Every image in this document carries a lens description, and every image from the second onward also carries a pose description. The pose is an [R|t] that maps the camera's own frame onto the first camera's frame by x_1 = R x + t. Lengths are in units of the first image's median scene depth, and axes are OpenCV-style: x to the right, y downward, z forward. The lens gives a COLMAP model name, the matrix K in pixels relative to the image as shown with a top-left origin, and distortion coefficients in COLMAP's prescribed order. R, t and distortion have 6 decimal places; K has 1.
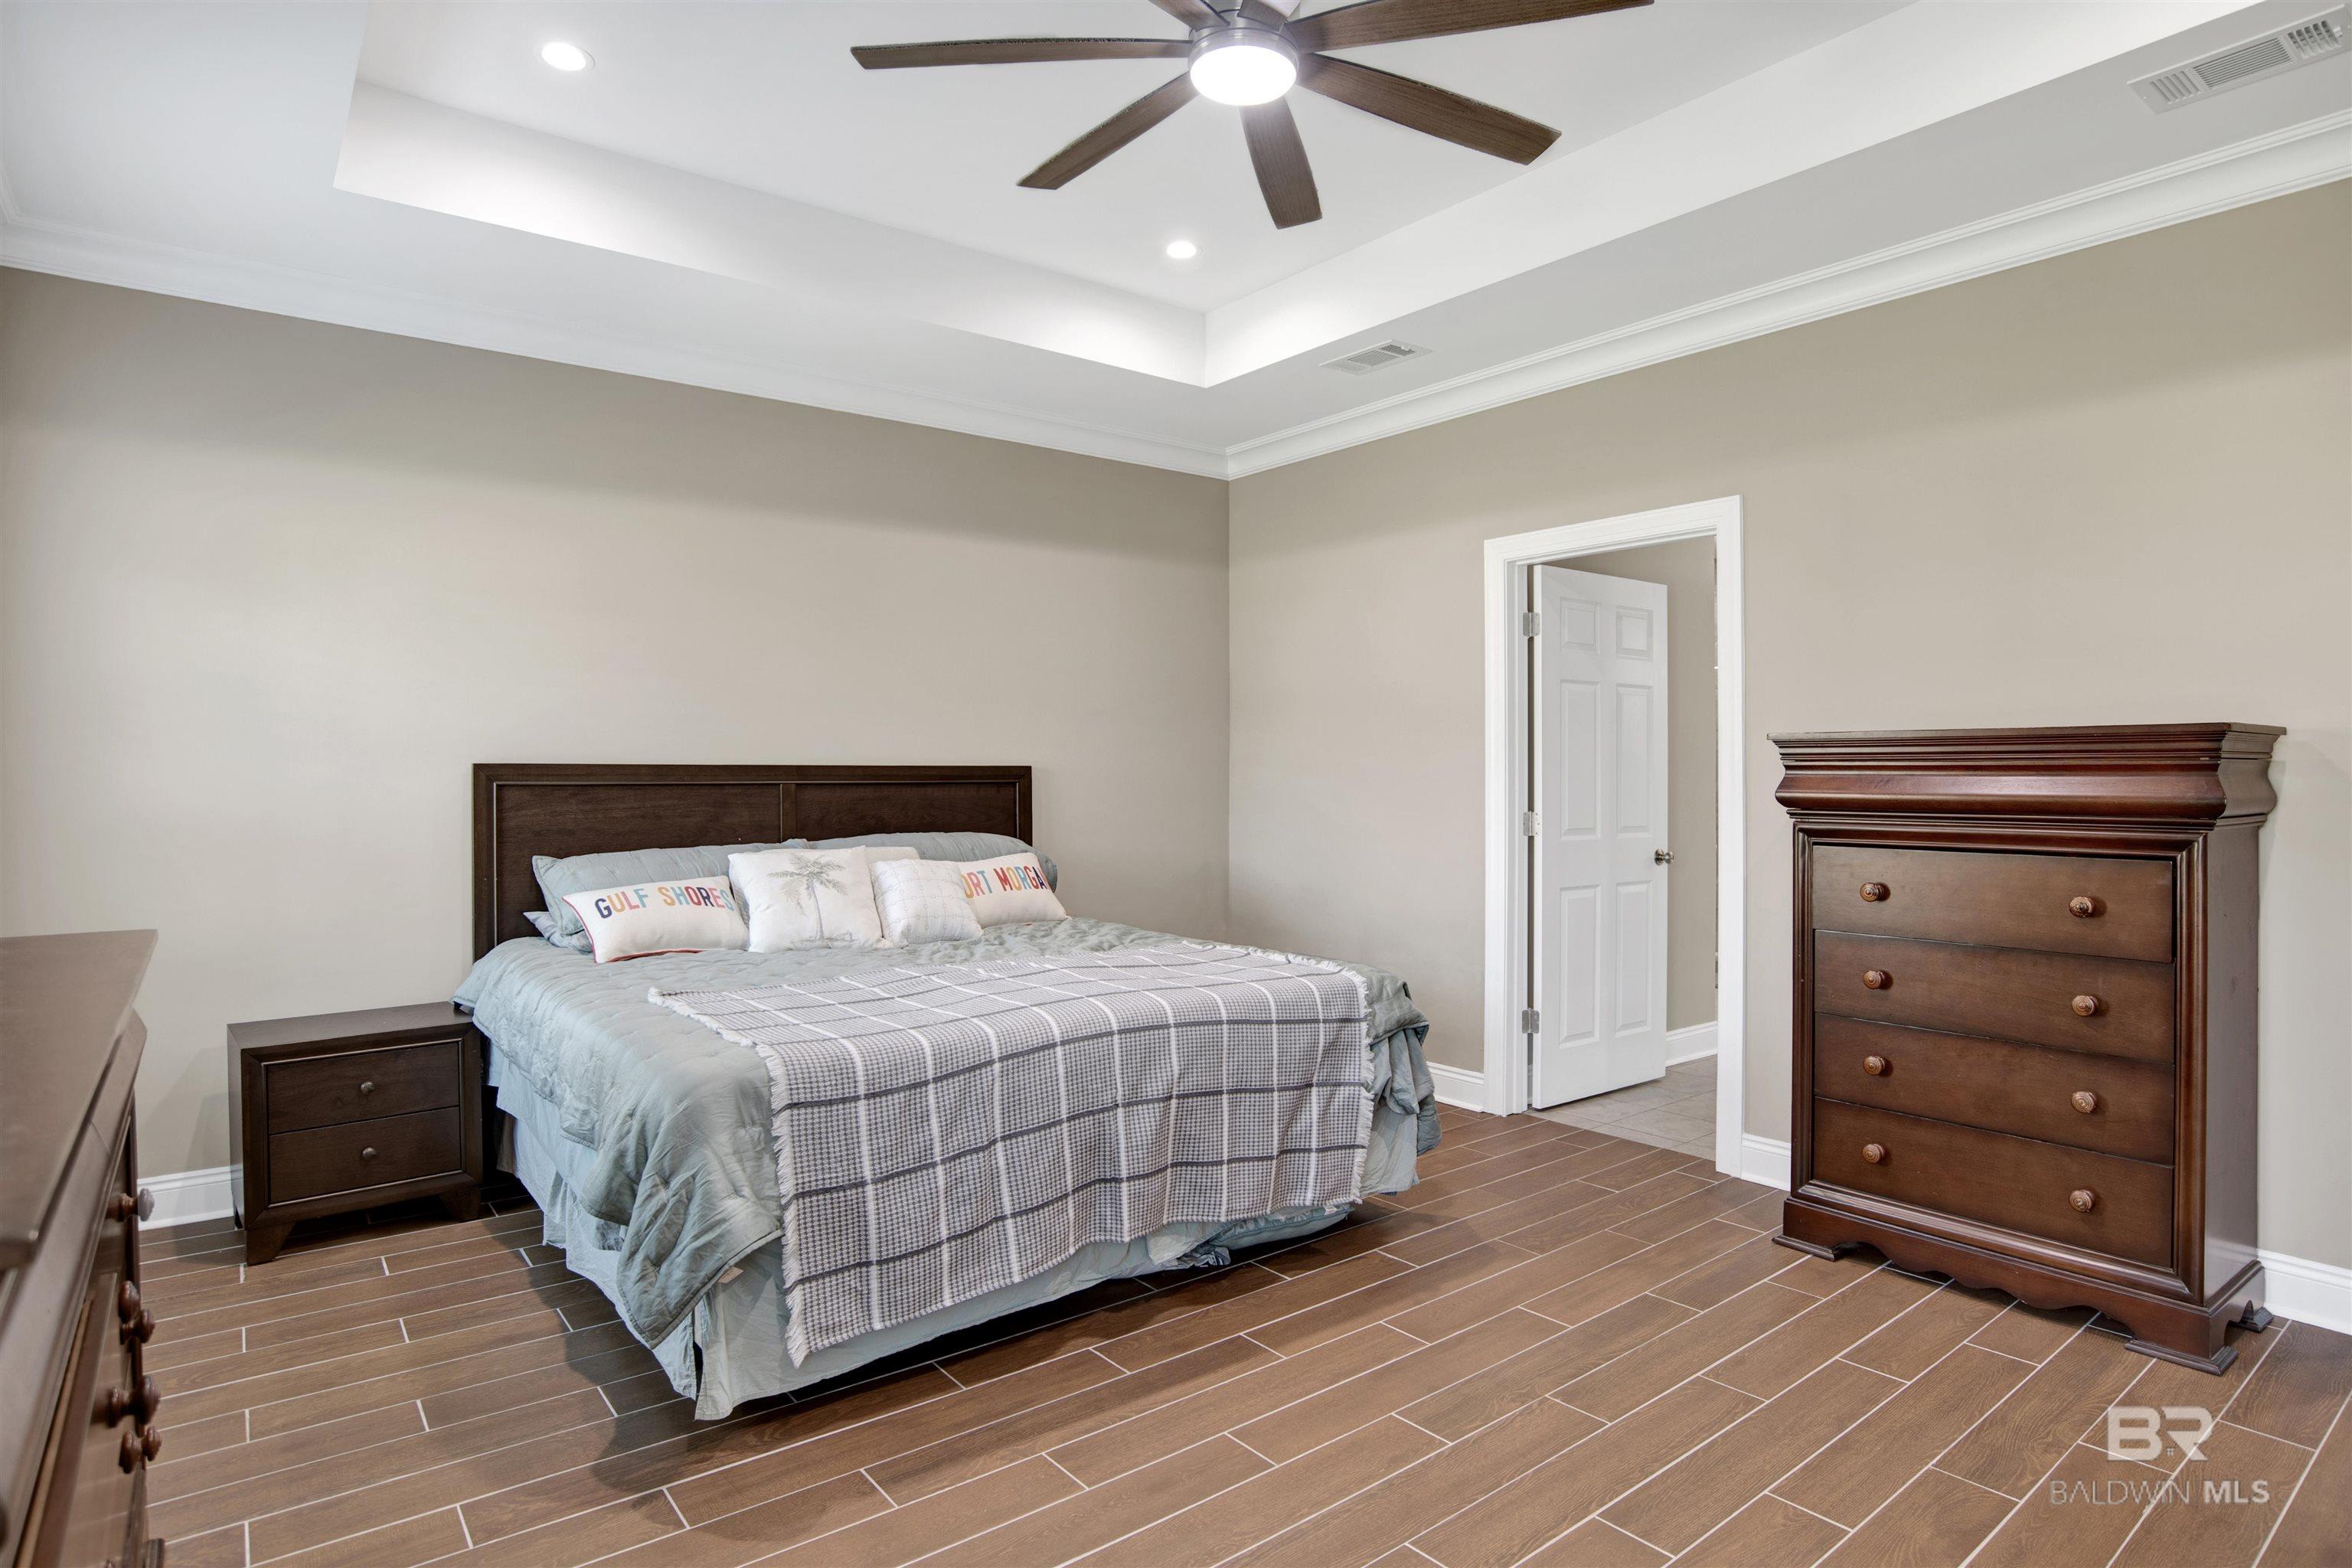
lens RADIAL K [[1245.3, 0, 1192.9], [0, 1245.3, 776.3], [0, 0, 1]] dist [-0.069570, 0.023048]
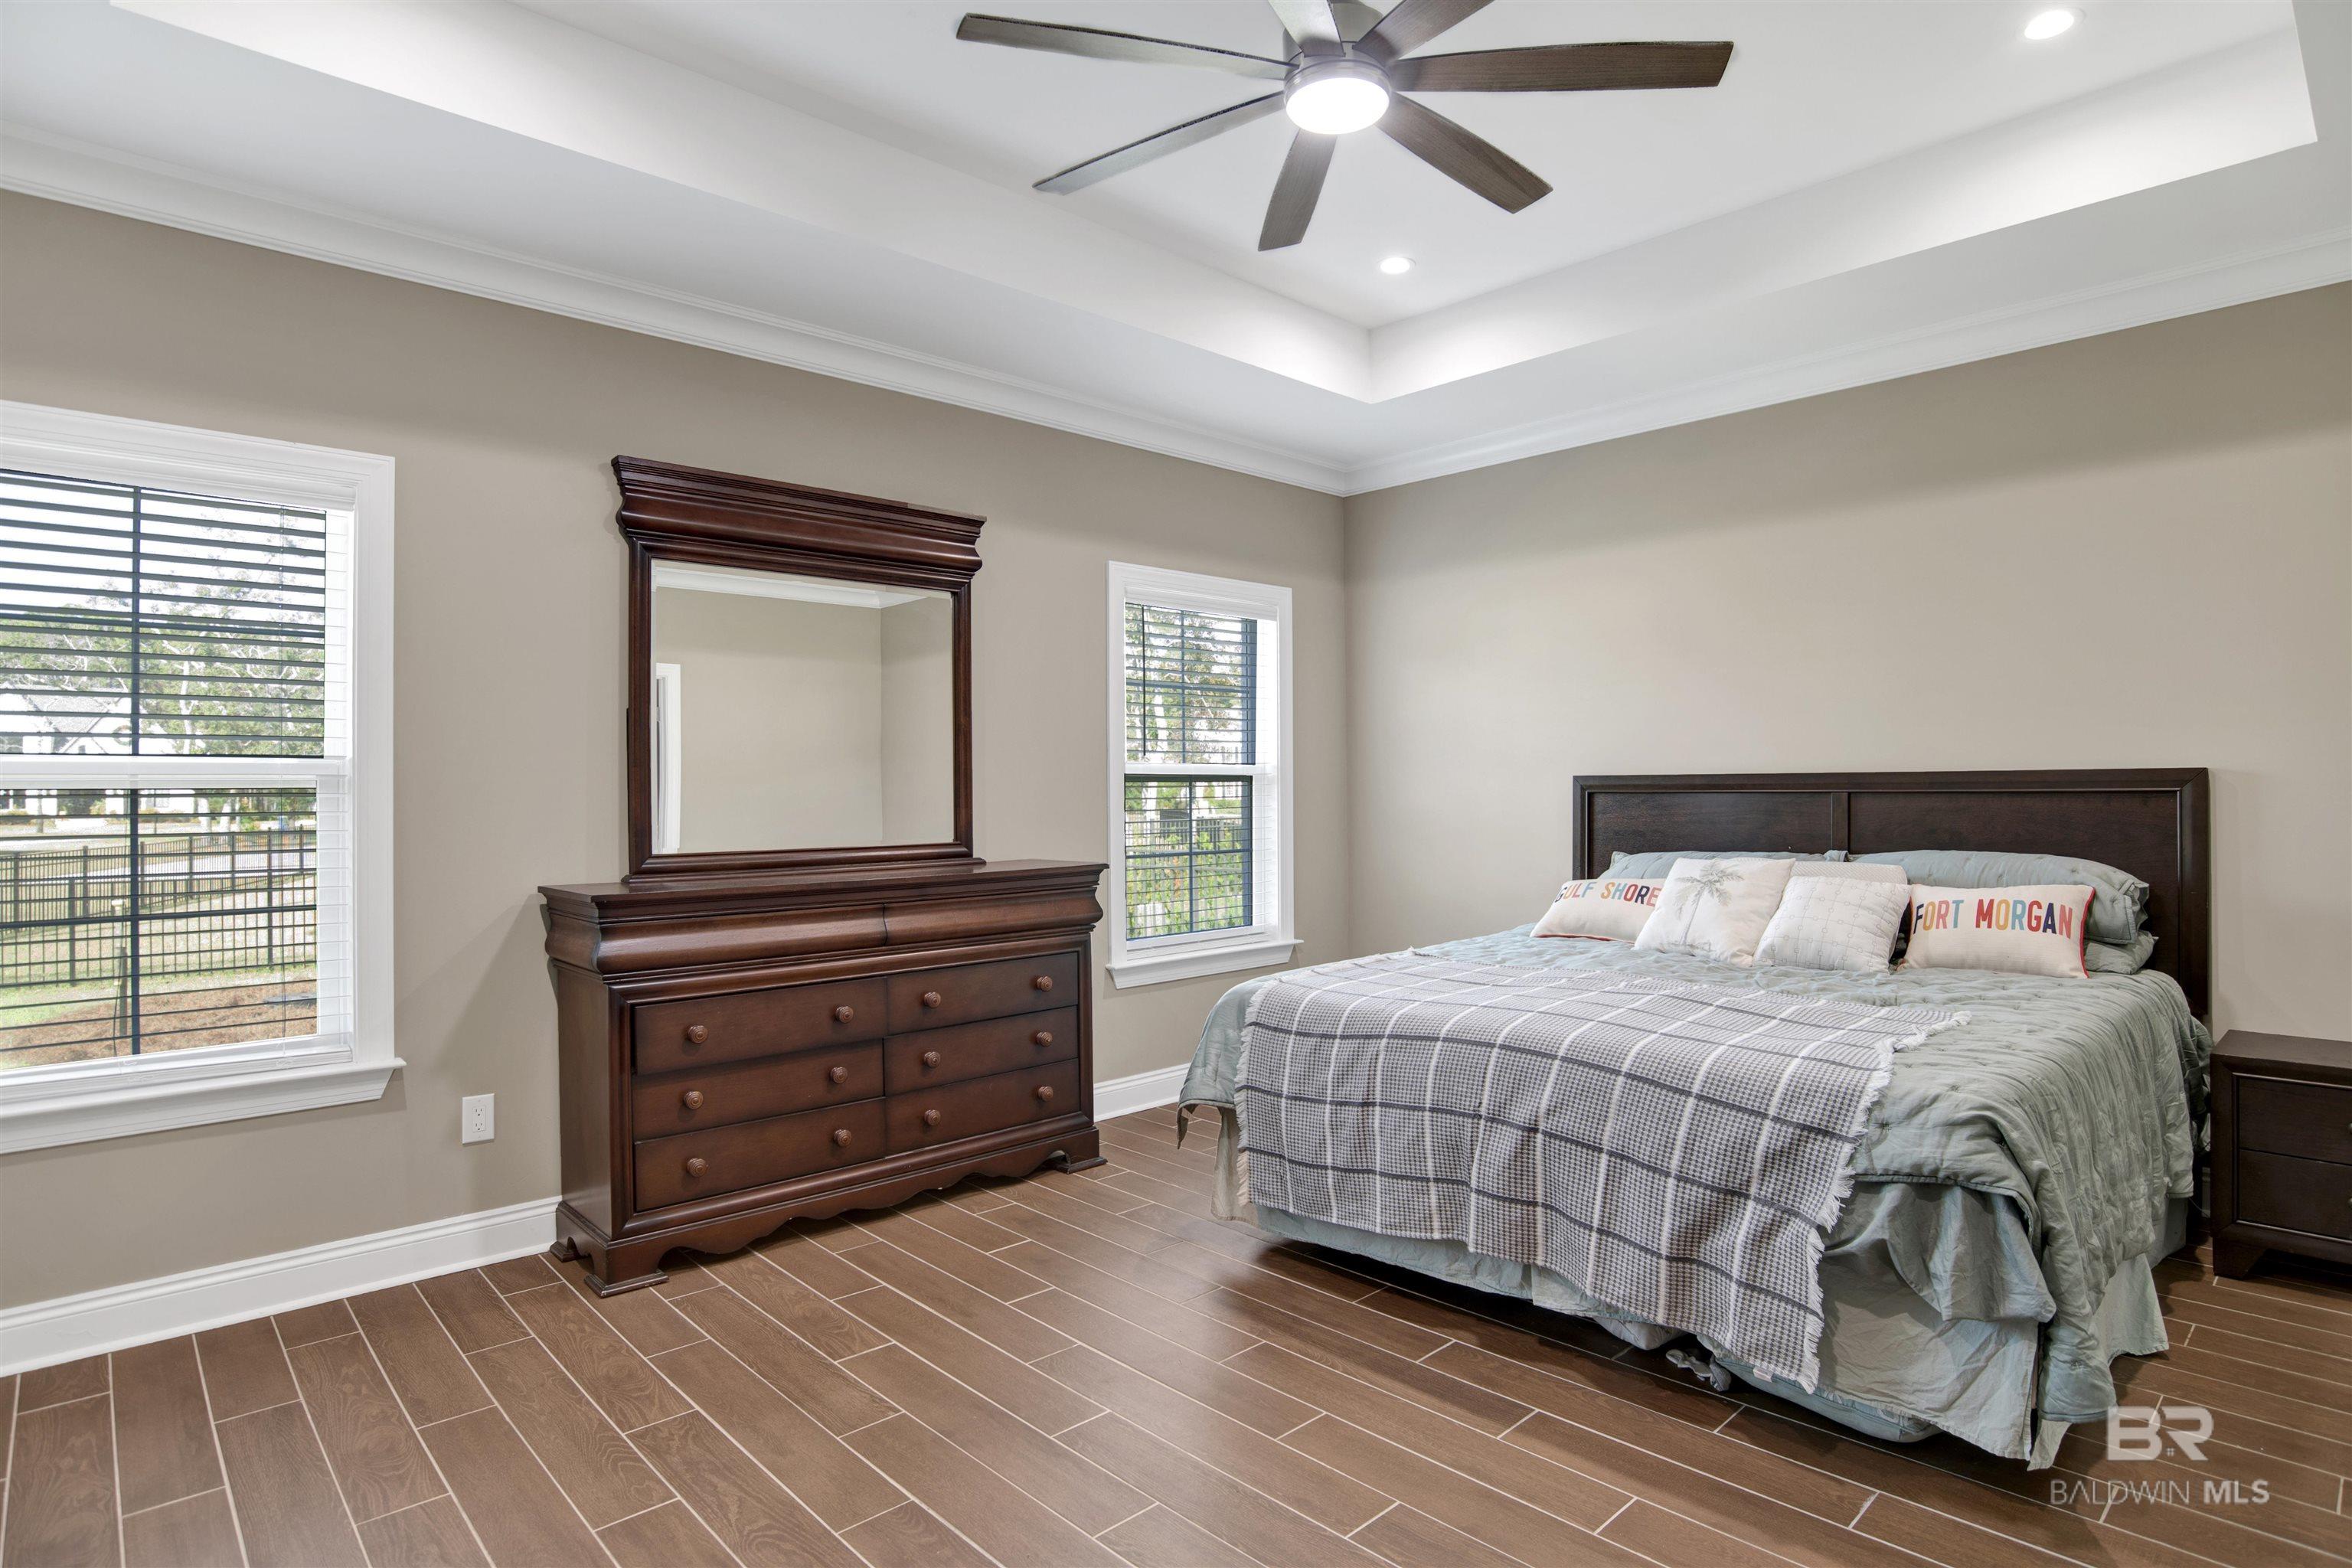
lens RADIAL K [[1245.3, 0, 1192.9], [0, 1245.3, 776.3], [0, 0, 1]] dist [-0.069570, 0.023048]
pose [[0.094567, -0.008482, -0.995482, 0.863883], [0.005819, 0.999951, -0.007967, -0.002628], [0.995502, -0.005039, 0.094611, 0.638142]]
